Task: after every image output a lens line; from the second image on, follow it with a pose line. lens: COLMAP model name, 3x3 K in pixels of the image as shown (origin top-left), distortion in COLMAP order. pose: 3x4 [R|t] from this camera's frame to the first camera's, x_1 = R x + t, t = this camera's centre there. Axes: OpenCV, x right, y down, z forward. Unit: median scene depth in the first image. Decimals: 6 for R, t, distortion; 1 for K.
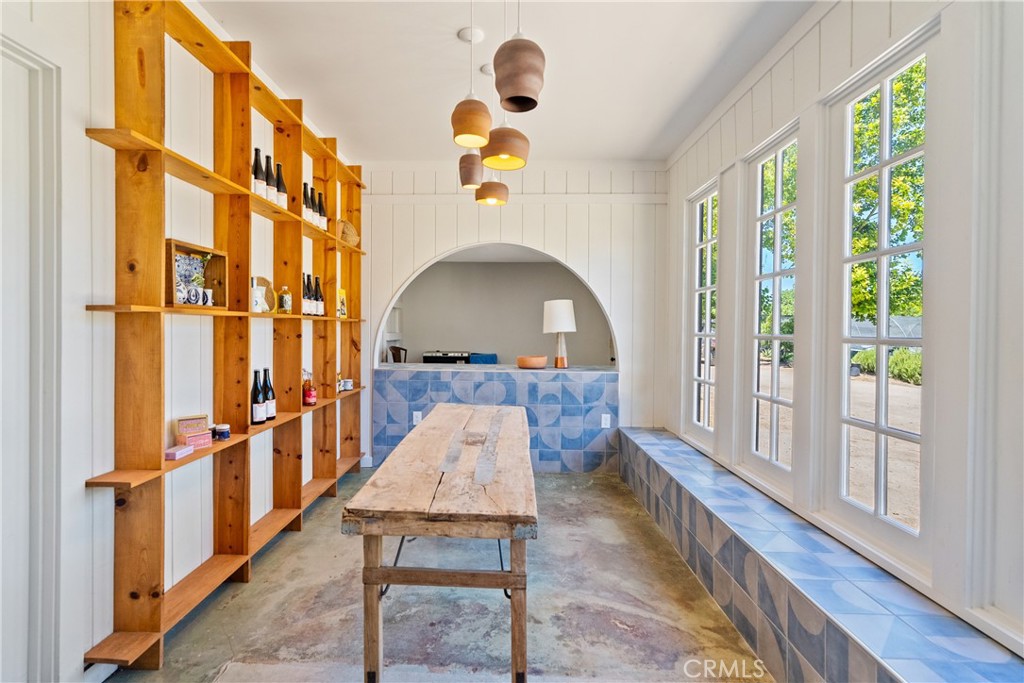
lens RADIAL K [[466.1, 0, 508.6], [0, 466.1, 335.0], [0, 0, 1]] dist [-0.007855, 0.002356]
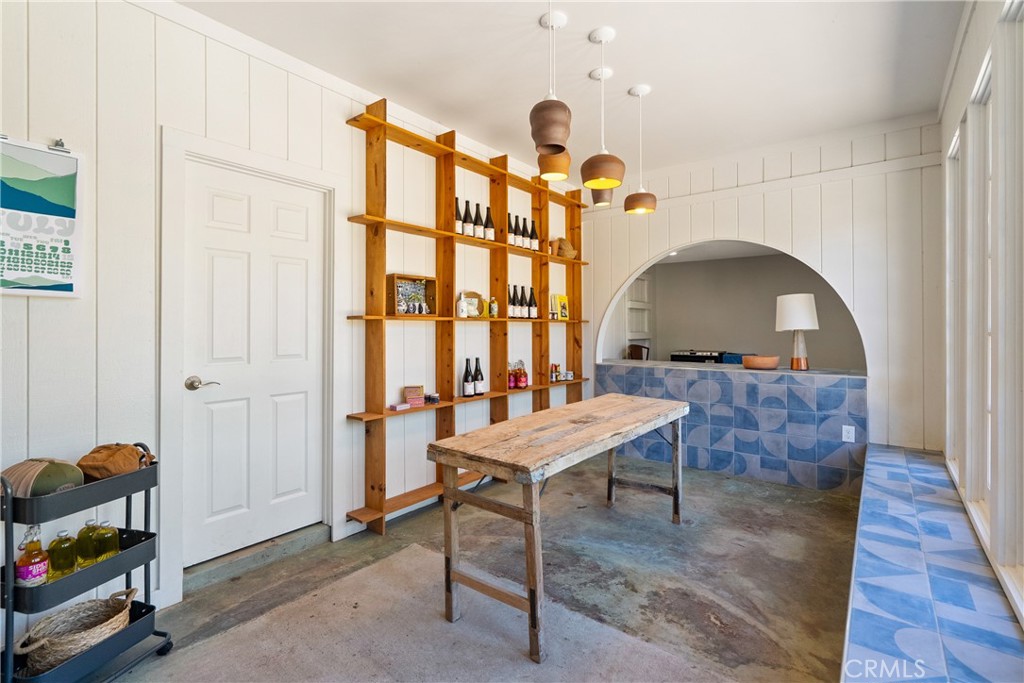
lens RADIAL K [[466.1, 0, 540.0], [0, 466.1, 330.8], [0, 0, 1]] dist [-0.007855, 0.002356]
pose [[0.828593, -0.007879, -0.559796, 0.422761], [0.002518, 0.999943, -0.010347, 0.007114], [0.559846, 0.007164, 0.828566, -0.041922]]
